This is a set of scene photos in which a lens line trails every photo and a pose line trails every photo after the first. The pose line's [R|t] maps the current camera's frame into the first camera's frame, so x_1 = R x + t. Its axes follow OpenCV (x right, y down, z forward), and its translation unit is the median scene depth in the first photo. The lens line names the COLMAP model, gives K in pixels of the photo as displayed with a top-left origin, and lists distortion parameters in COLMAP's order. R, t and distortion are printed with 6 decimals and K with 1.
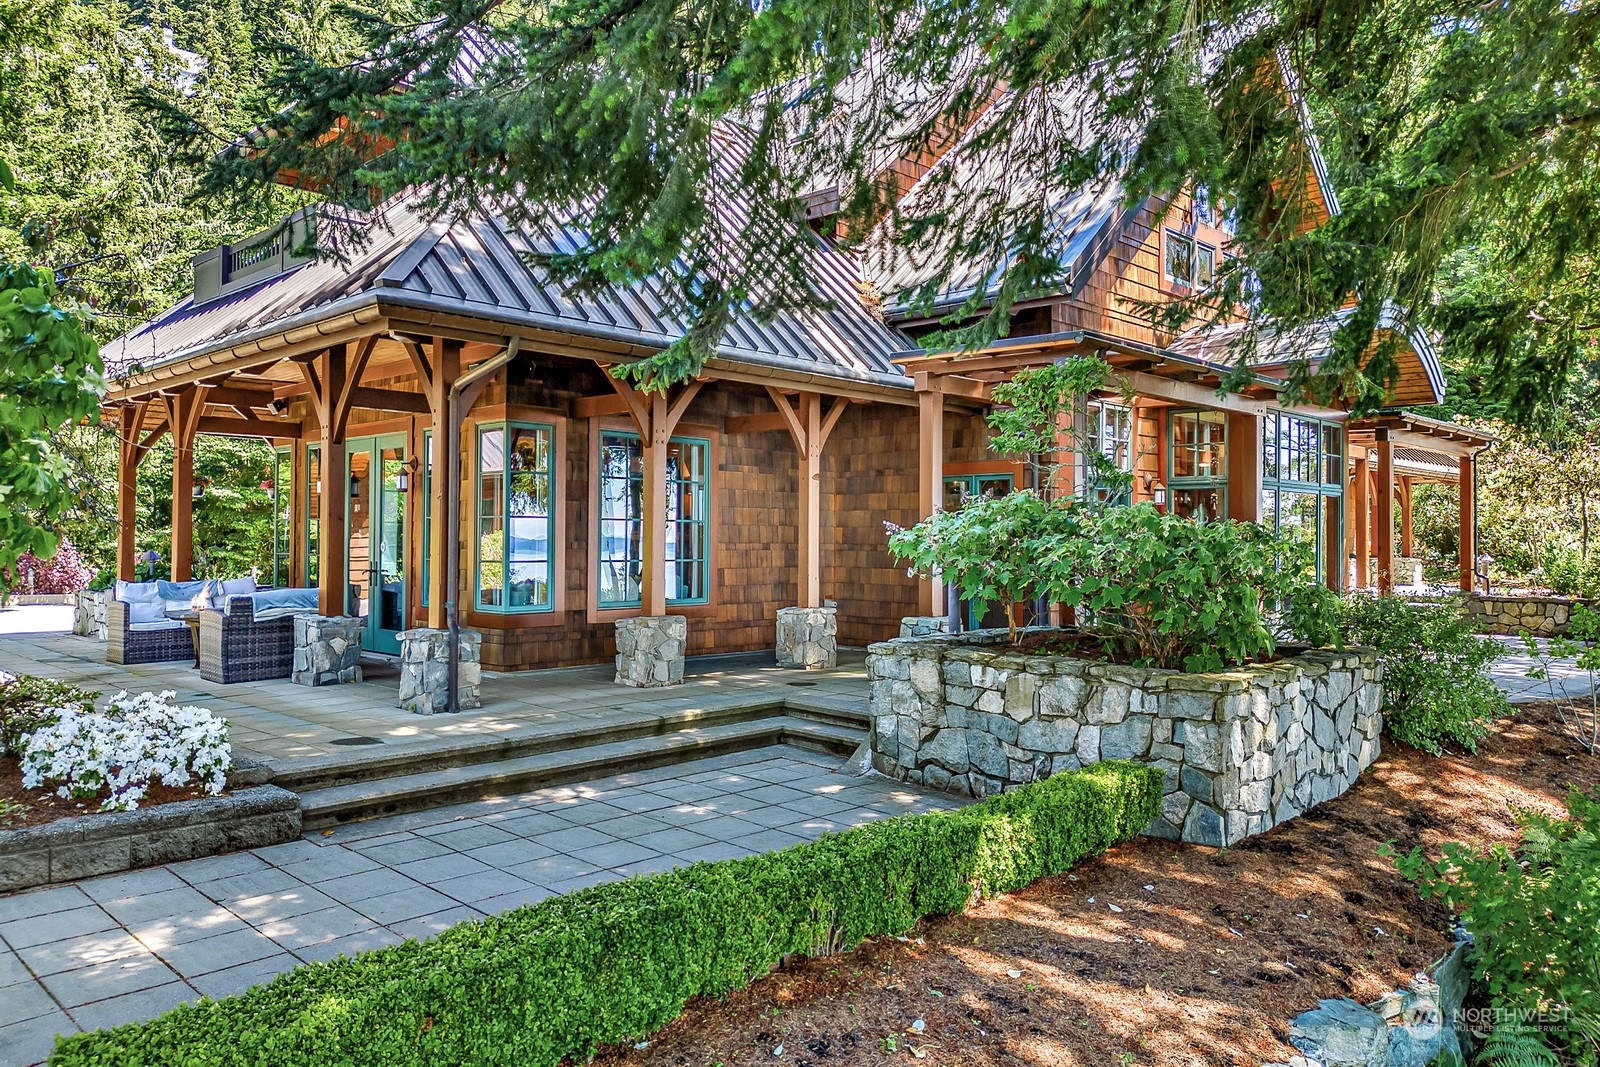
lens RADIAL K [[1130.5, 0, 800.0], [0, 1130.5, 533.5], [0, 0, 1]] dist [0.083124, -0.077695]
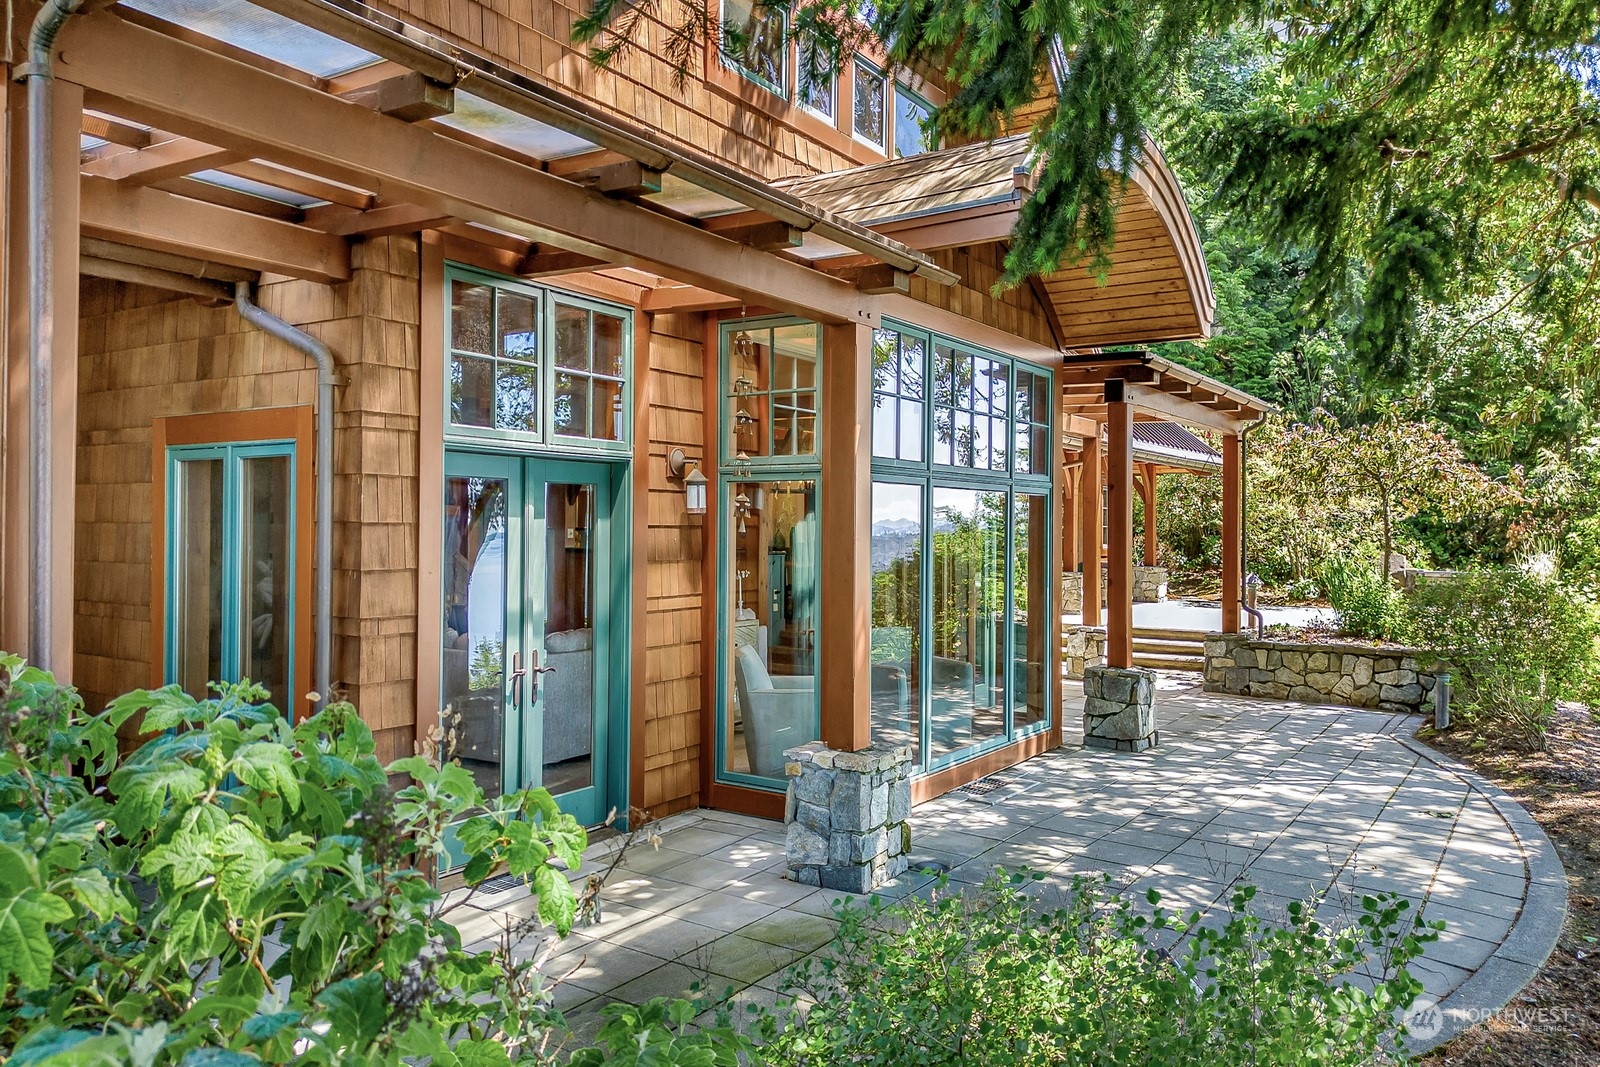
lens RADIAL K [[1130.5, 0, 800.0], [0, 1130.5, 533.5], [0, 0, 1]] dist [0.083124, -0.077695]
pose [[0.982265, -0.000345, 0.187496, 0.213205], [-0.002327, 0.999899, 0.014035, -0.018553], [-0.187482, -0.014222, 0.982165, 0.407531]]
